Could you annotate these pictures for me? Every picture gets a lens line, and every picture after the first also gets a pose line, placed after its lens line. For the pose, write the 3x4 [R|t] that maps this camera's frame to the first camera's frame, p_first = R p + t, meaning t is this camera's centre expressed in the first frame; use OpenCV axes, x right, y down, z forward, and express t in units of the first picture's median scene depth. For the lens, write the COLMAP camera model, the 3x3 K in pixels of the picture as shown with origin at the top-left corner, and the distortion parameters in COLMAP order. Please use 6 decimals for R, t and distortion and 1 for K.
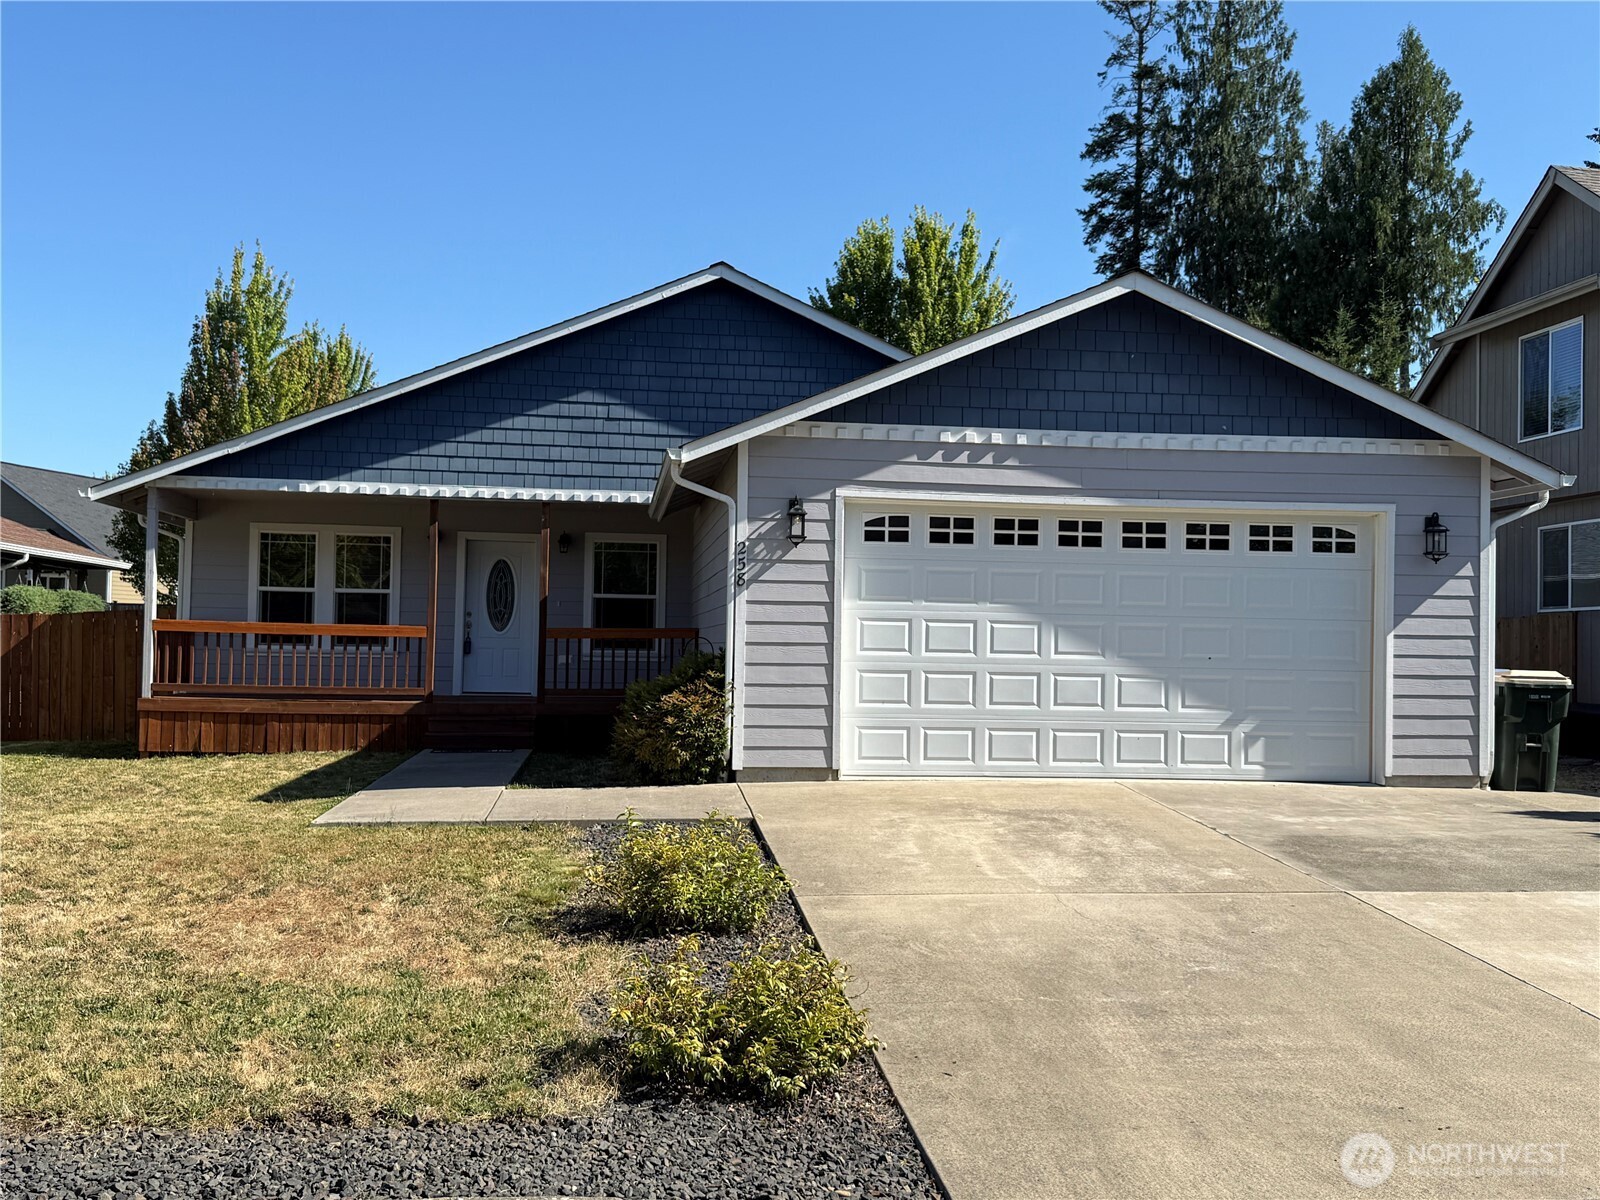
lens RADIAL K [[1635.2, 0, 798.8], [0, 1635.2, 603.9], [0, 0, 1]] dist [0.157745, 0.000000]
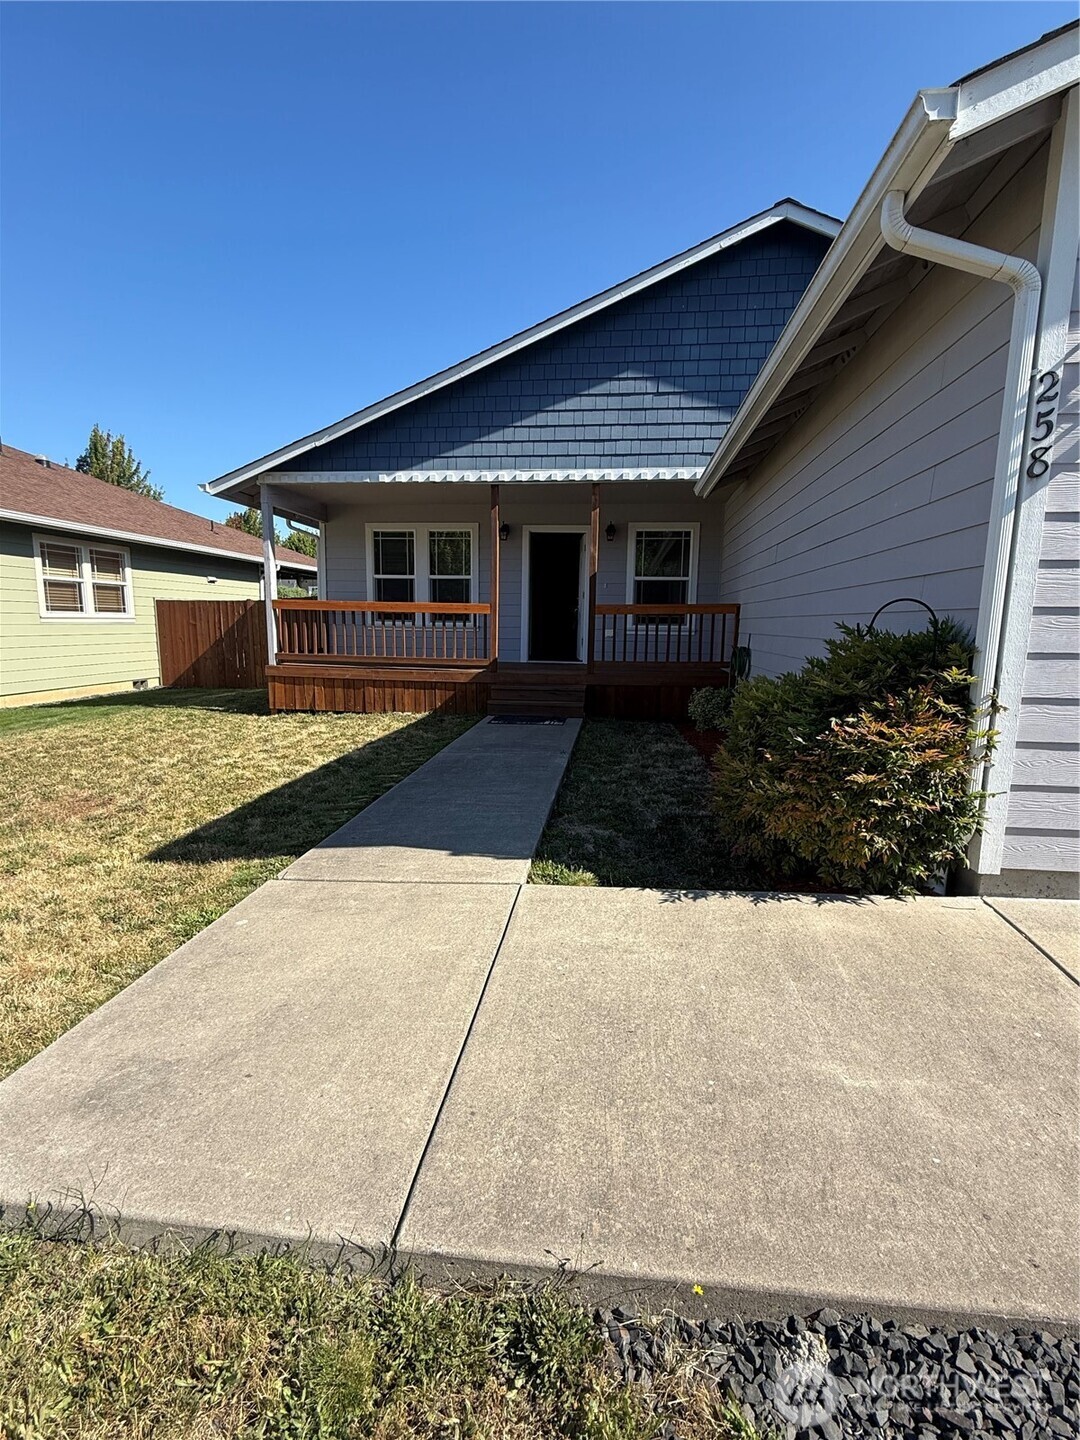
lens RADIAL K [[633.6, 0, 541.0], [0, 633.6, 714.6], [0, 0, 1]] dist [-0.000979, 0.000154]
pose [[0.972656, 0.029031, -0.230430, -0.090977], [0.010351, 0.985752, 0.167884, 0.015980], [0.232021, -0.165679, 0.958497, 0.581749]]
